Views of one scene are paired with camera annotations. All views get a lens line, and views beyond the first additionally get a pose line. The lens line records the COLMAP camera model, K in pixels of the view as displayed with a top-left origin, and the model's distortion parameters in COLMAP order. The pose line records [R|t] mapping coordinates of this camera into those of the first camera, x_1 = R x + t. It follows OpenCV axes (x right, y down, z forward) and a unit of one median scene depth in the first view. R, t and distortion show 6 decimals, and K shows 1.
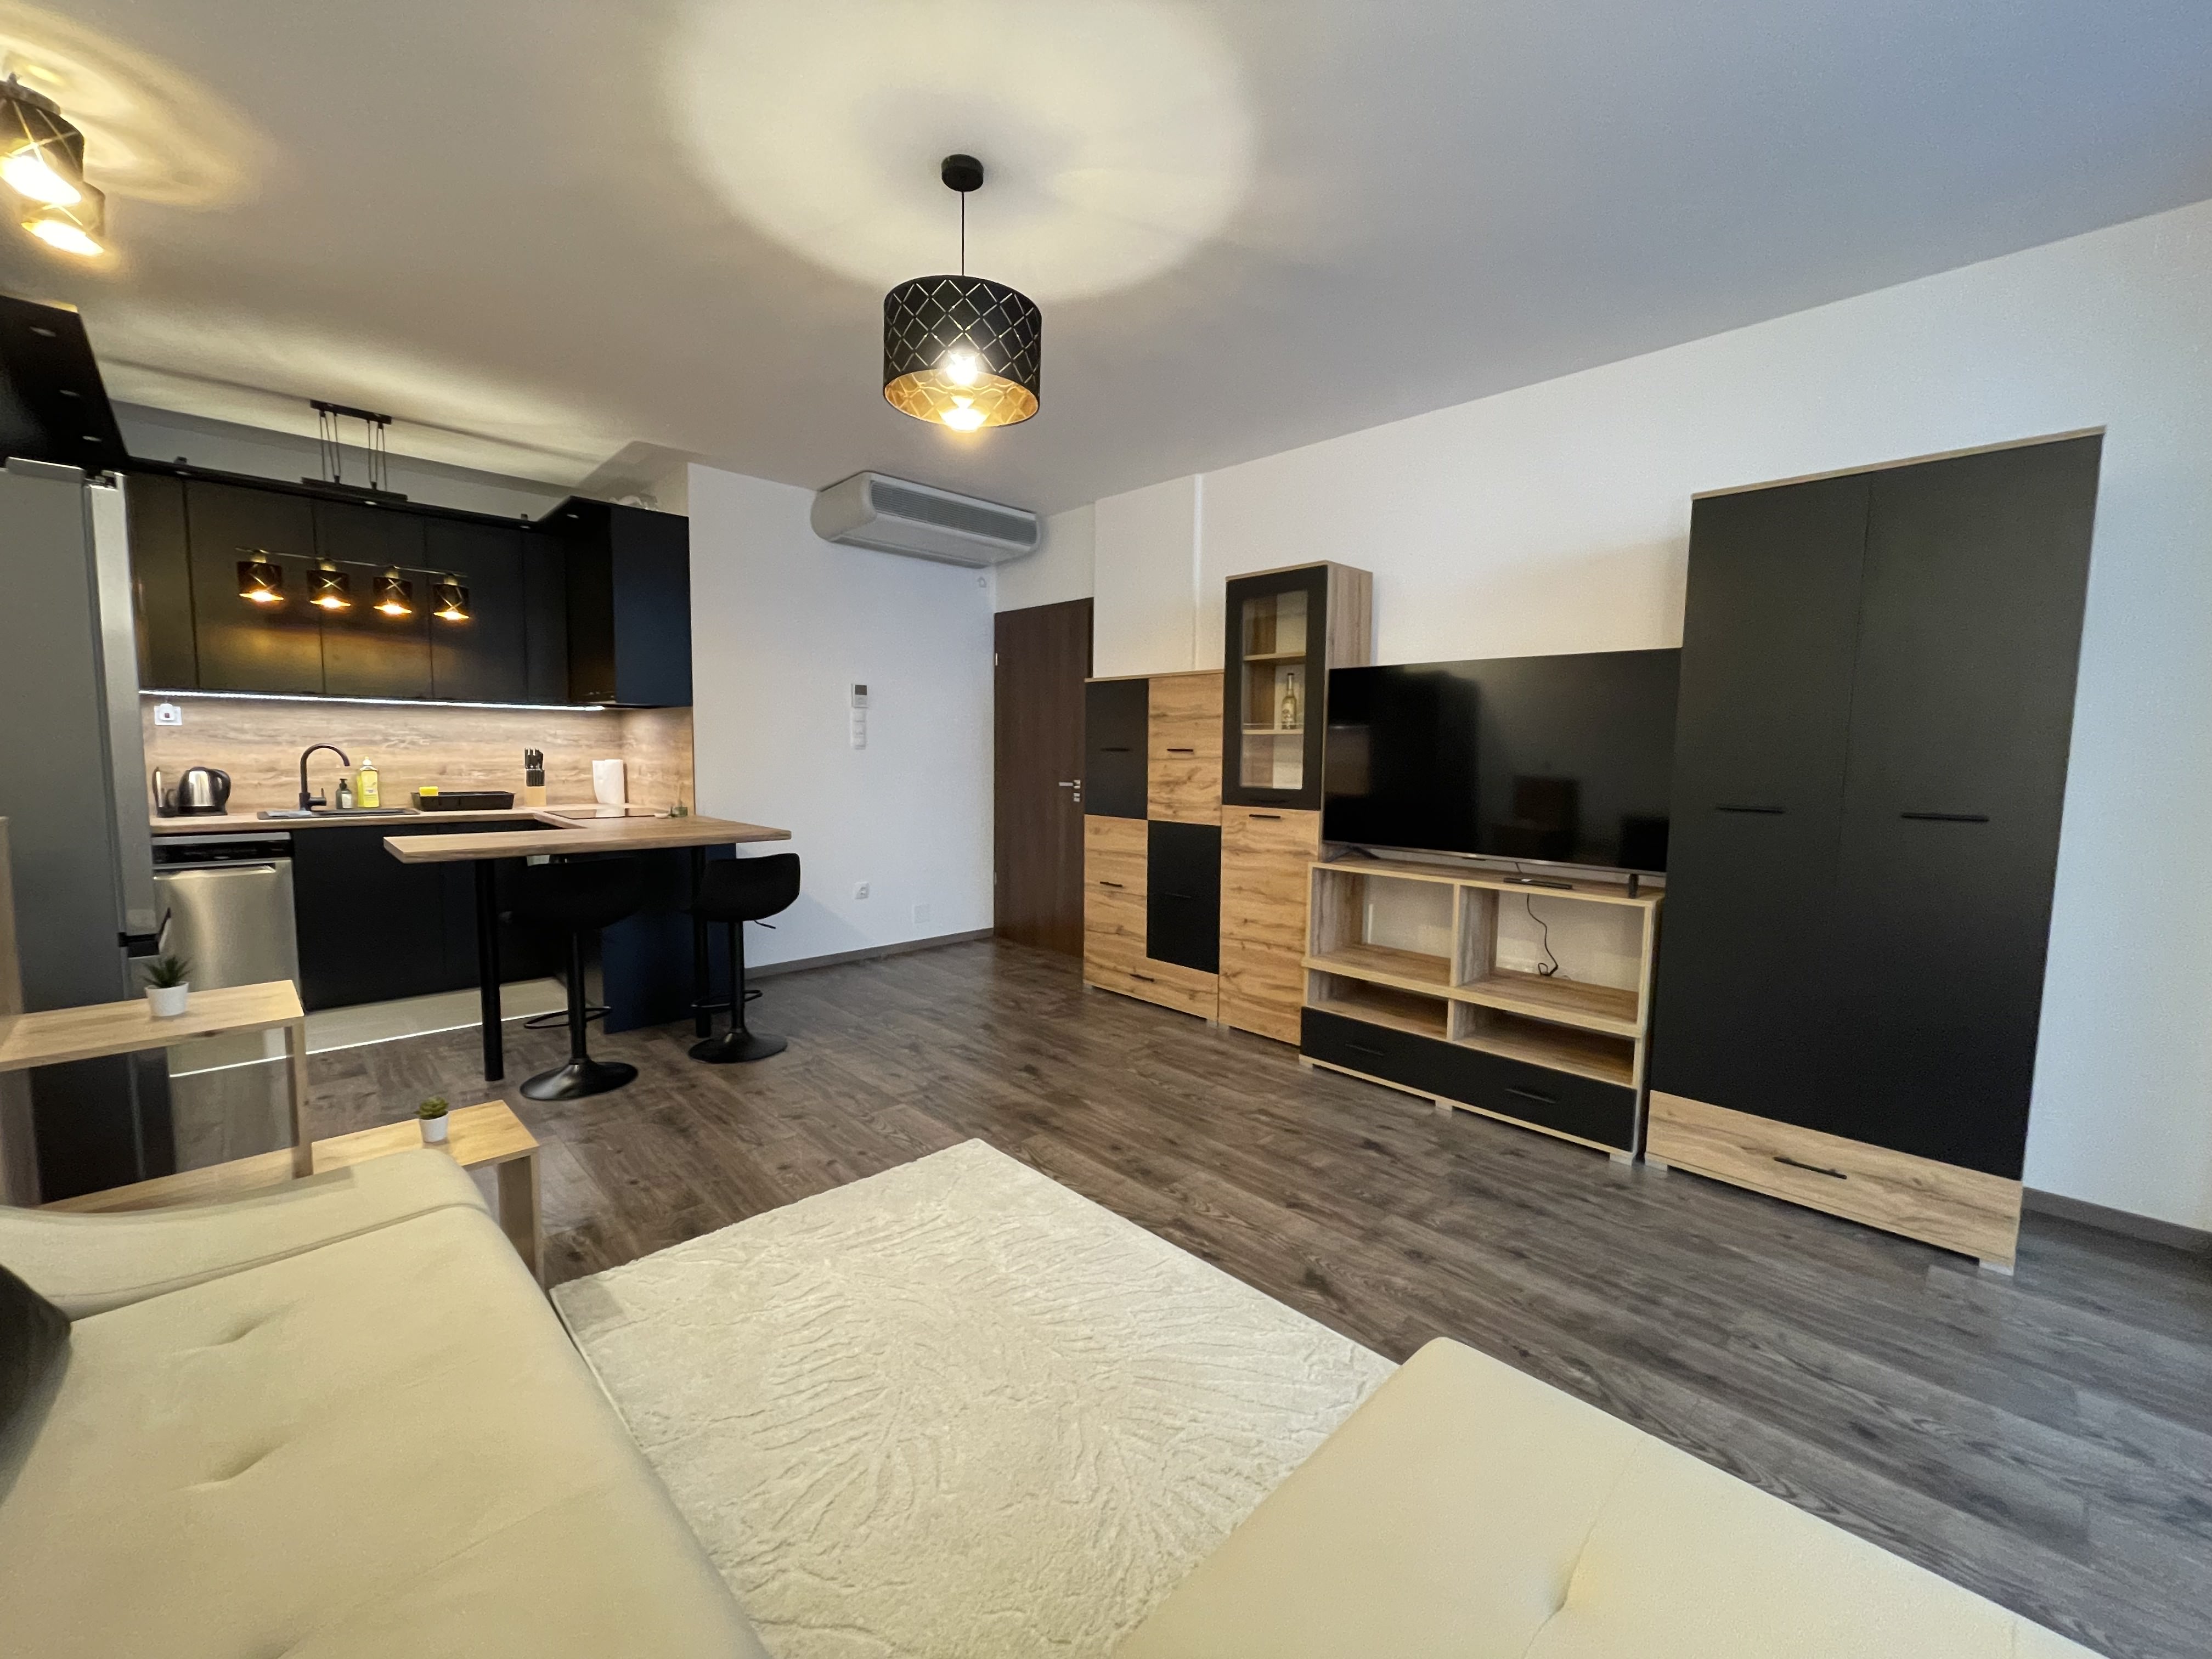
lens RADIAL K [[890.6, 0, 1103.9], [0, 890.6, 823.1], [0, 0, 1]] dist [-0.000288, -0.001041]
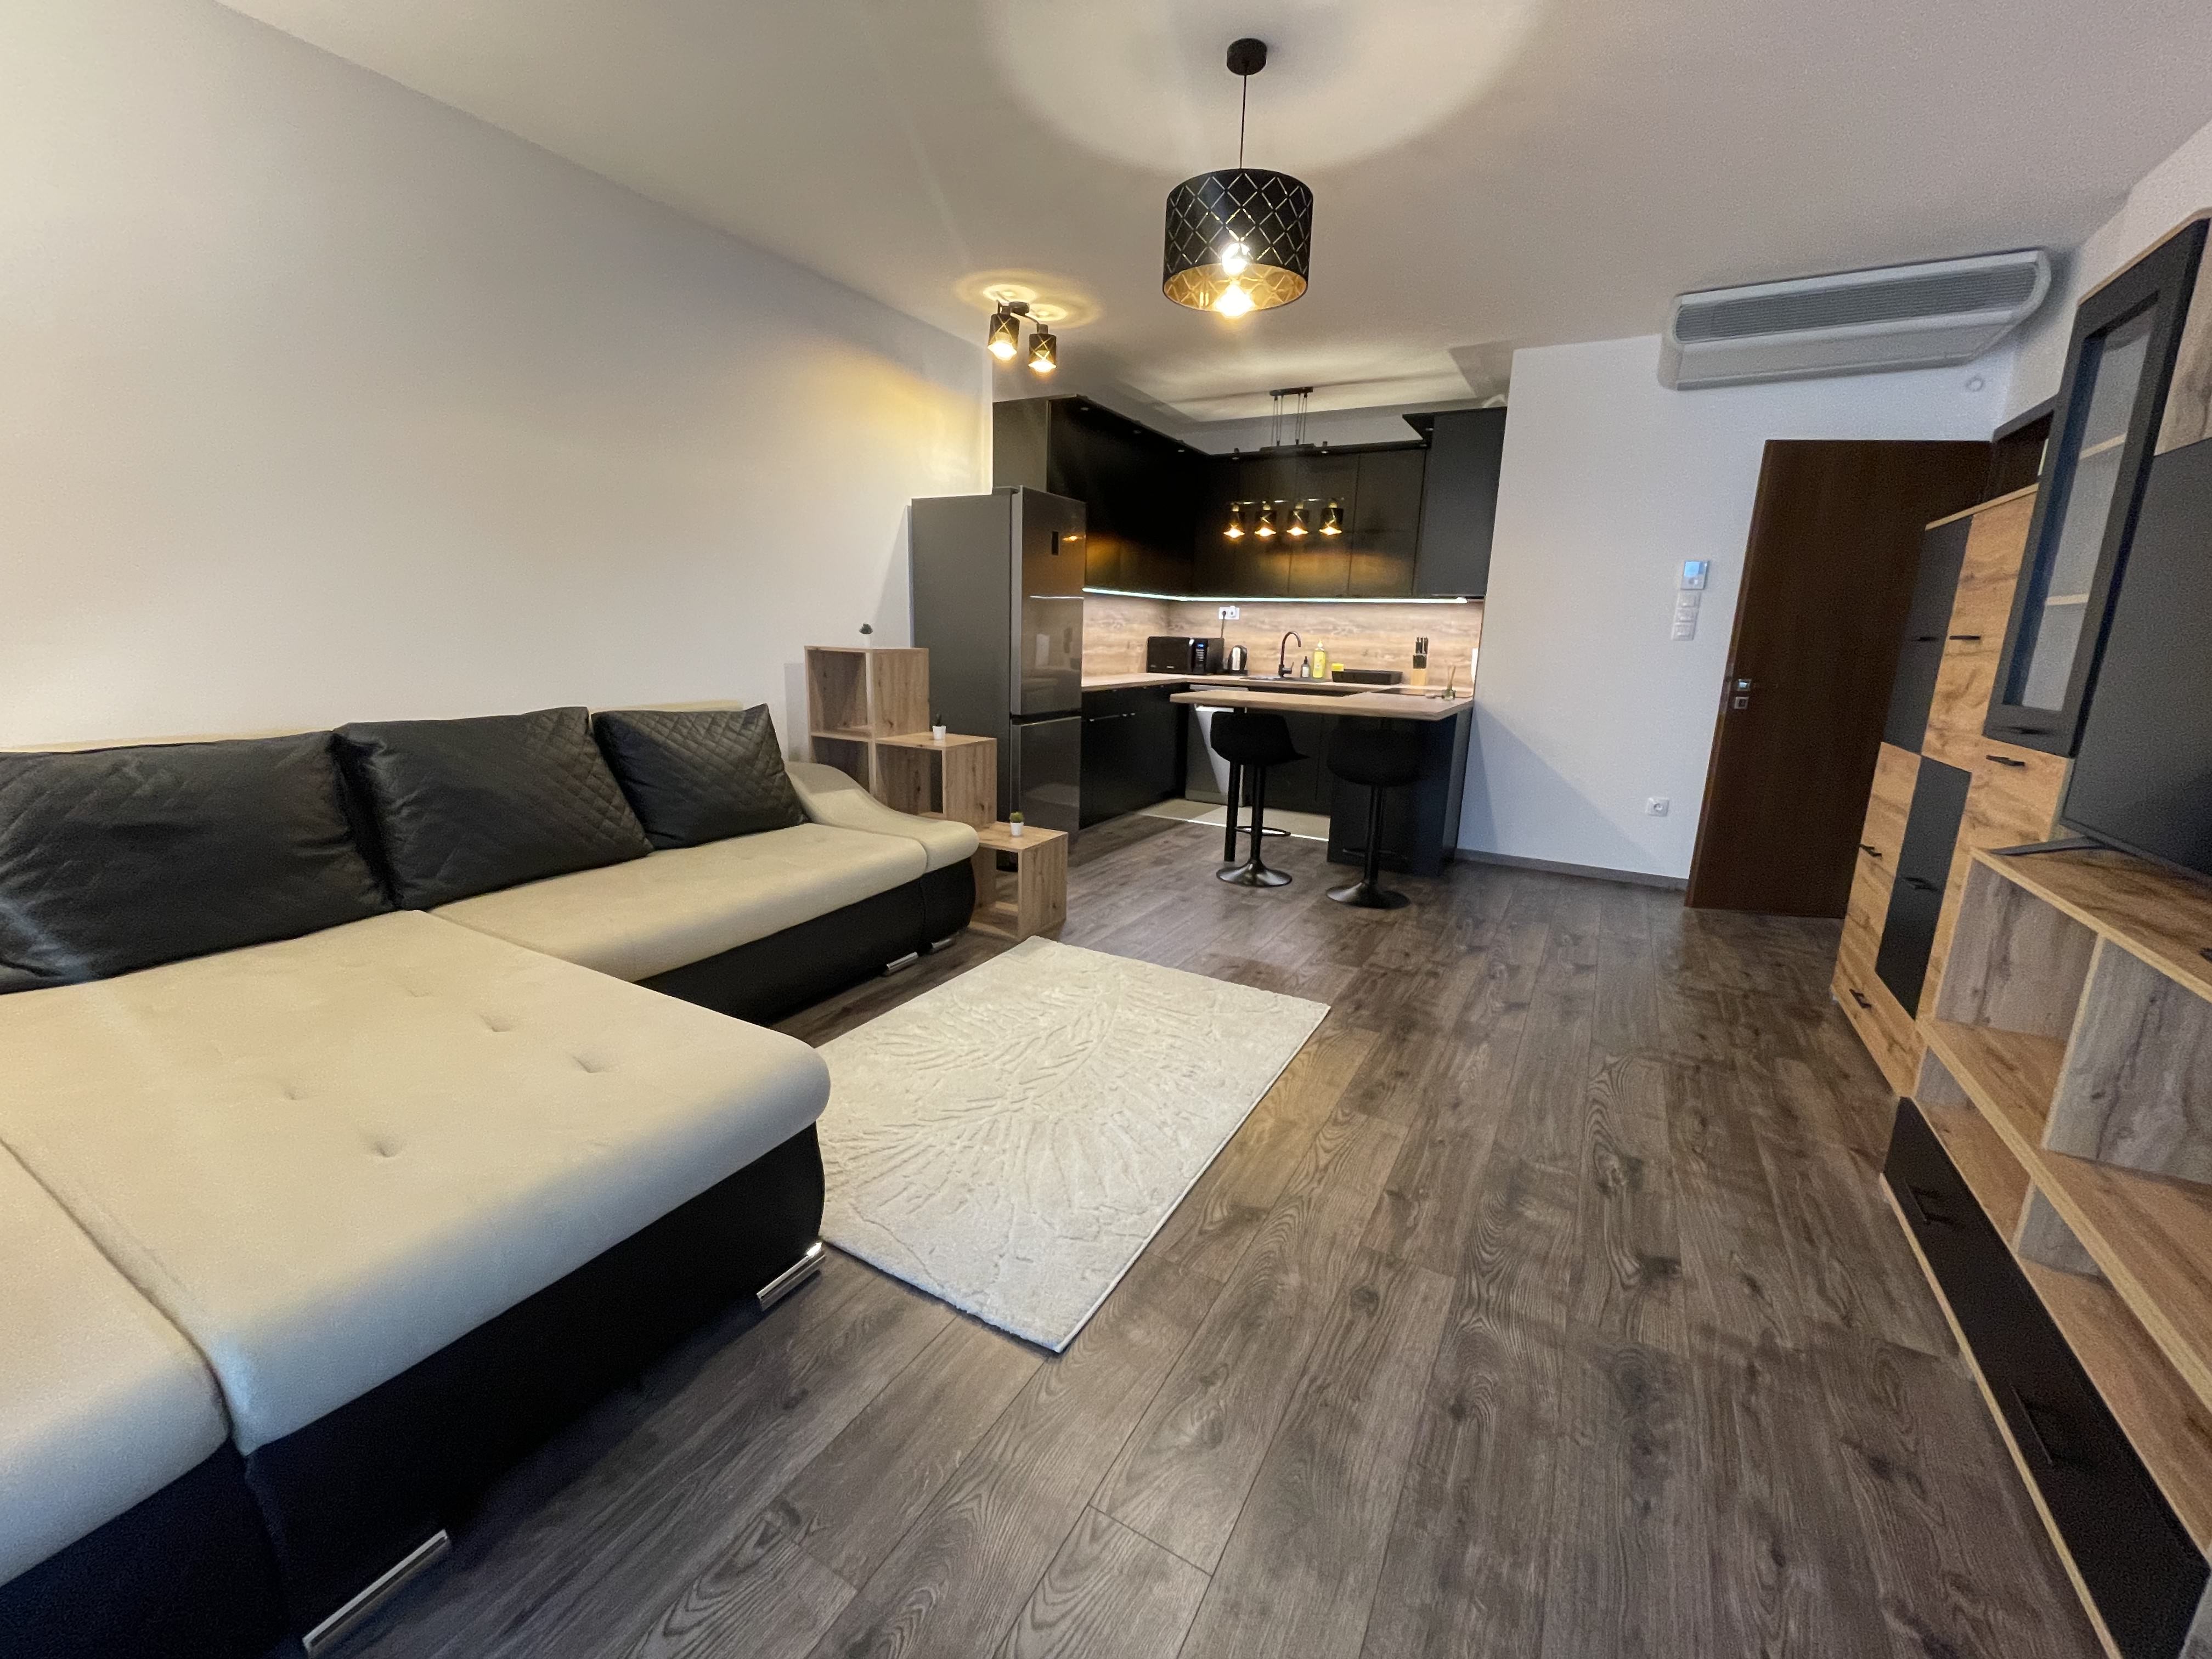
lens RADIAL K [[890.6, 0, 1105.4], [0, 890.6, 826.0], [0, 0, 1]] dist [-0.000288, -0.001041]
pose [[0.281747, 0.203787, -0.937598, 0.532581], [-0.103067, 0.977959, 0.181588, -0.010824], [0.953937, 0.045473, 0.296541, 0.319485]]
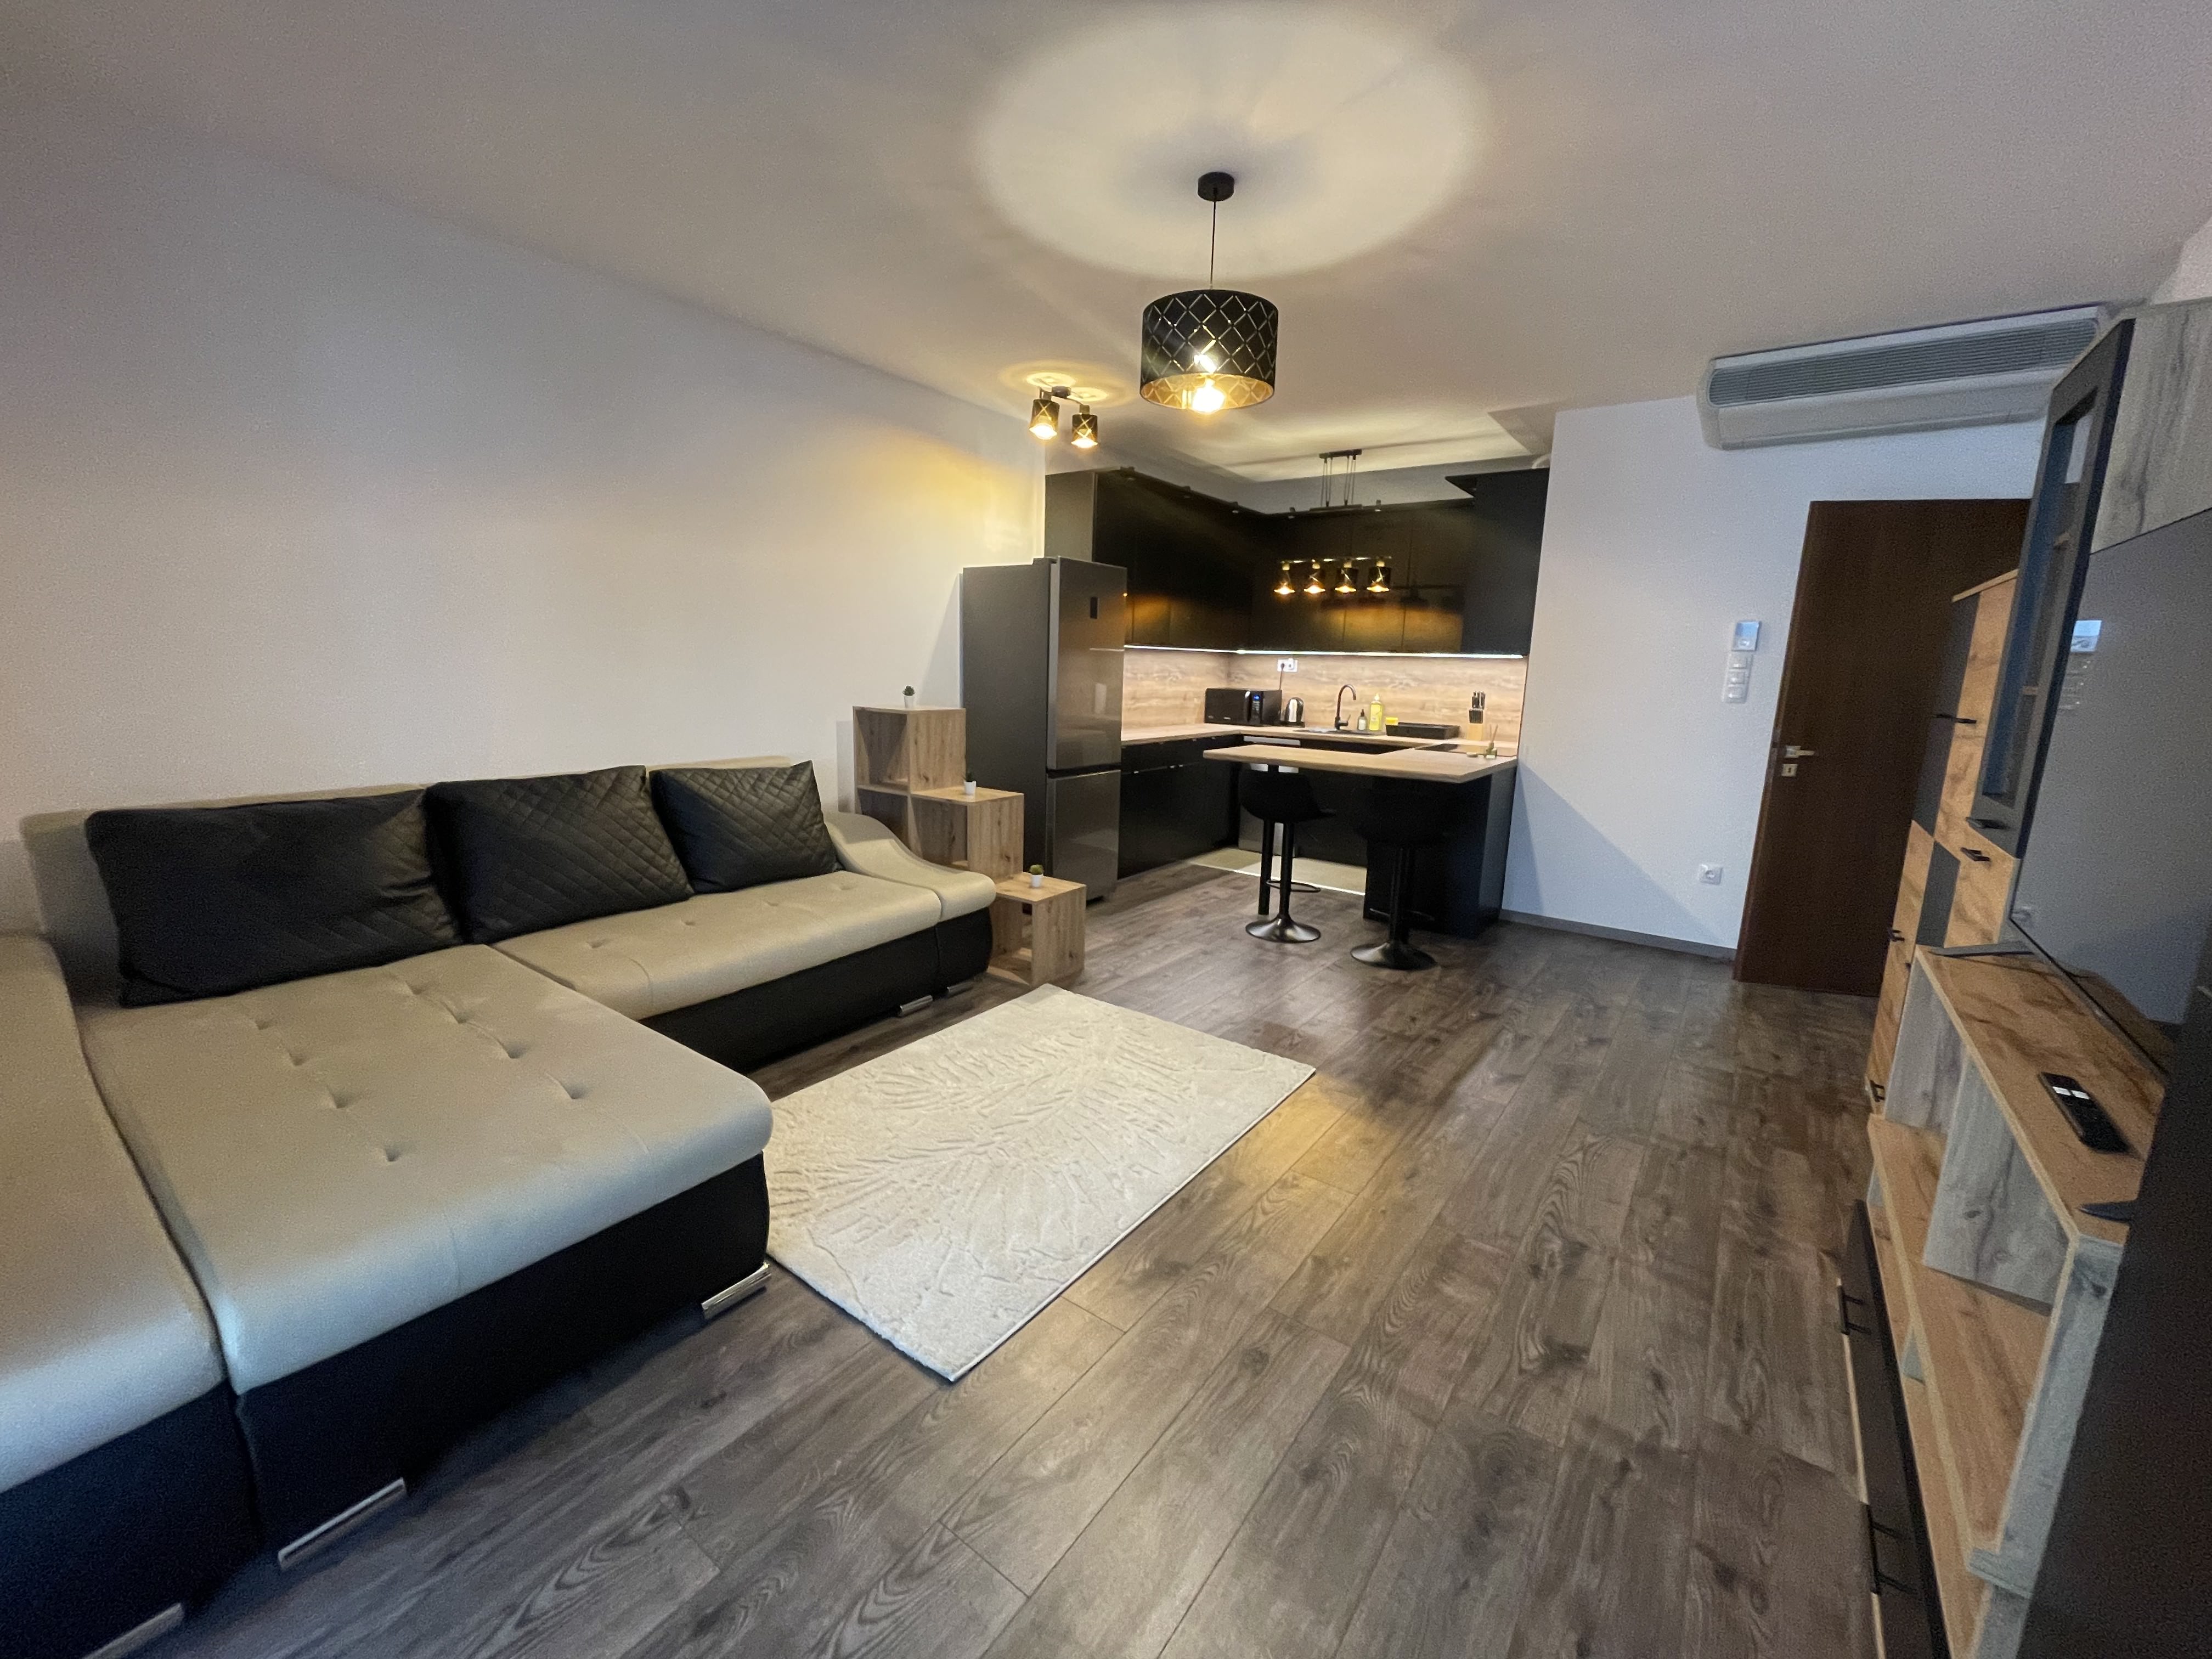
lens RADIAL K [[890.6, 0, 1106.3], [0, 890.6, 827.4], [0, 0, 1]] dist [-0.000288, -0.001041]
pose [[0.165114, 0.172815, -0.971016, 0.590787], [-0.107308, 0.981832, 0.156493, -0.049481], [0.980420, 0.078359, 0.180658, 0.402288]]
